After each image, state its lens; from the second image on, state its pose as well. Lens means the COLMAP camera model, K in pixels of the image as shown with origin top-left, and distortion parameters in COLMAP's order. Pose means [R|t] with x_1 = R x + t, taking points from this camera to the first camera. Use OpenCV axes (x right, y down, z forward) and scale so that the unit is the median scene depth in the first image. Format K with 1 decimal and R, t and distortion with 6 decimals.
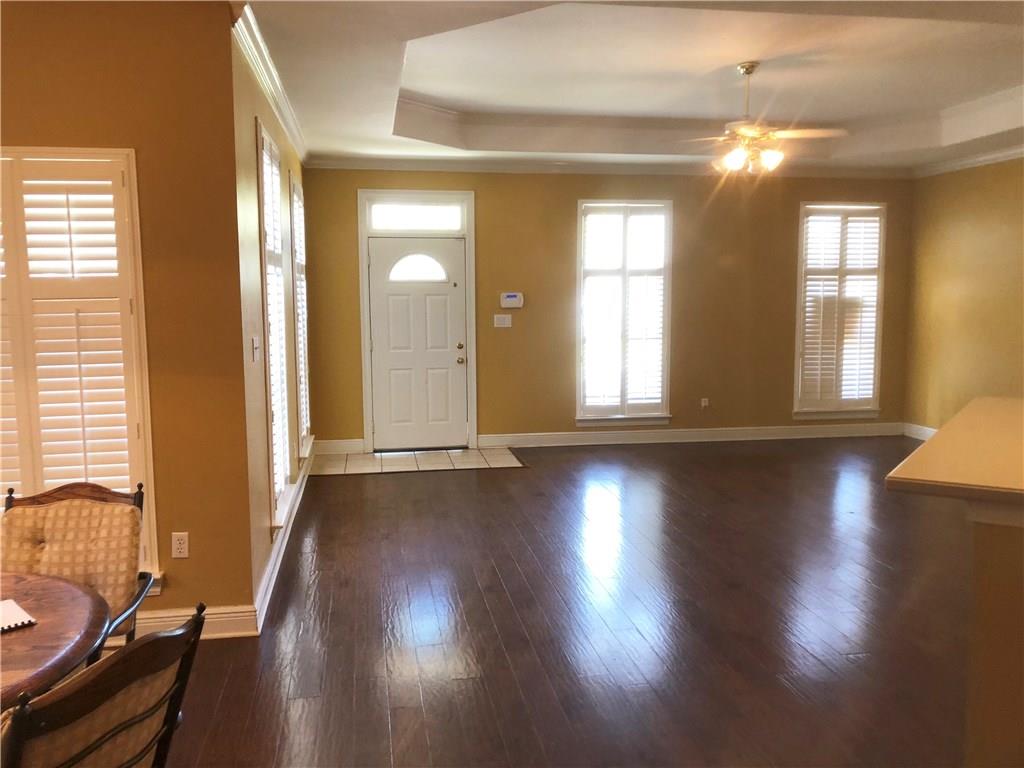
lens RADIAL K [[837.1, 0, 497.2], [0, 837.1, 384.3], [0, 0, 1]] dist [0.032539, -0.052465]
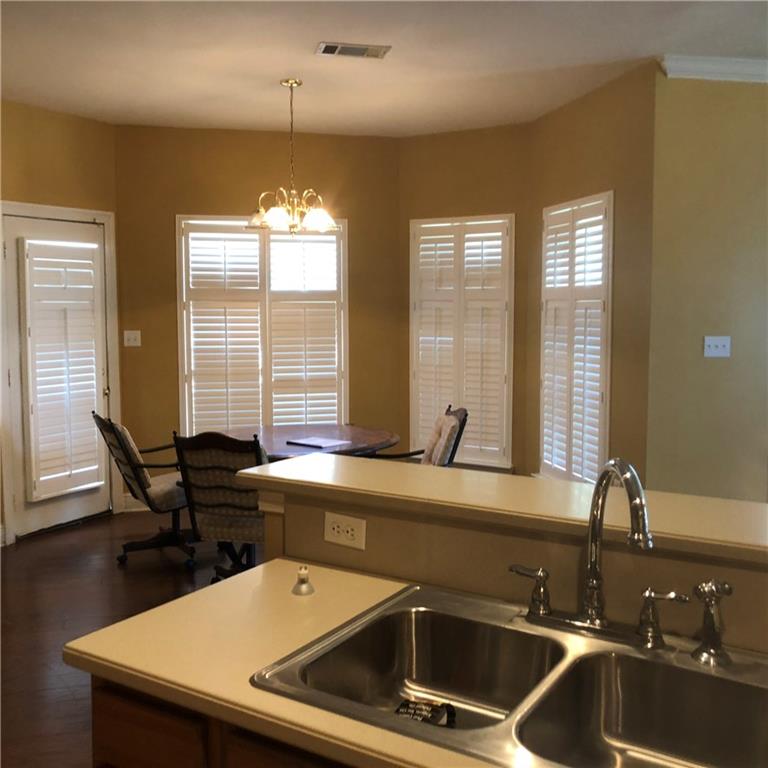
lens RADIAL K [[832.8, 0, 379.1], [0, 832.8, 376.3], [0, 0, 1]] dist [0.019073, 0.000000]
pose [[0.066644, 0.100034, -0.992750, 0.411621], [-0.103612, 0.990276, 0.092829, -0.030588], [0.992383, 0.096674, 0.076360, 0.248588]]
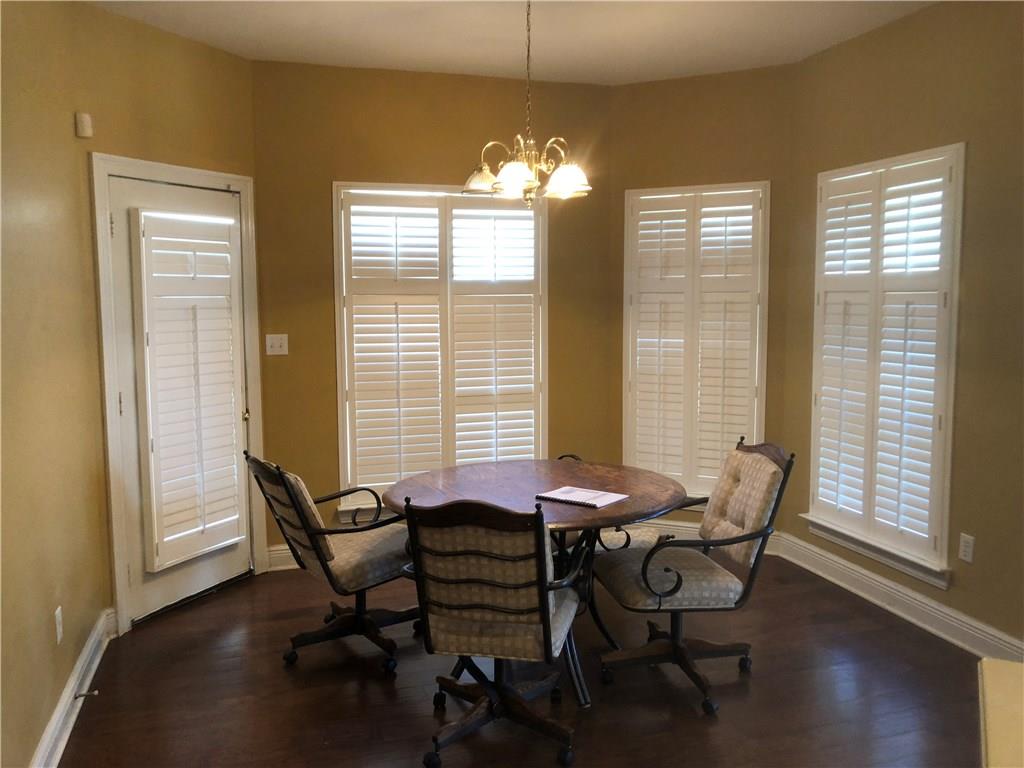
lens RADIAL K [[837.1, 0, 503.6], [0, 837.1, 376.8], [0, 0, 1]] dist [0.032539, -0.052465]
pose [[0.126856, 0.111864, -0.985593, 0.232512], [-0.099461, 0.990047, 0.099568, -0.022161], [0.986922, 0.085397, 0.136720, 0.156941]]
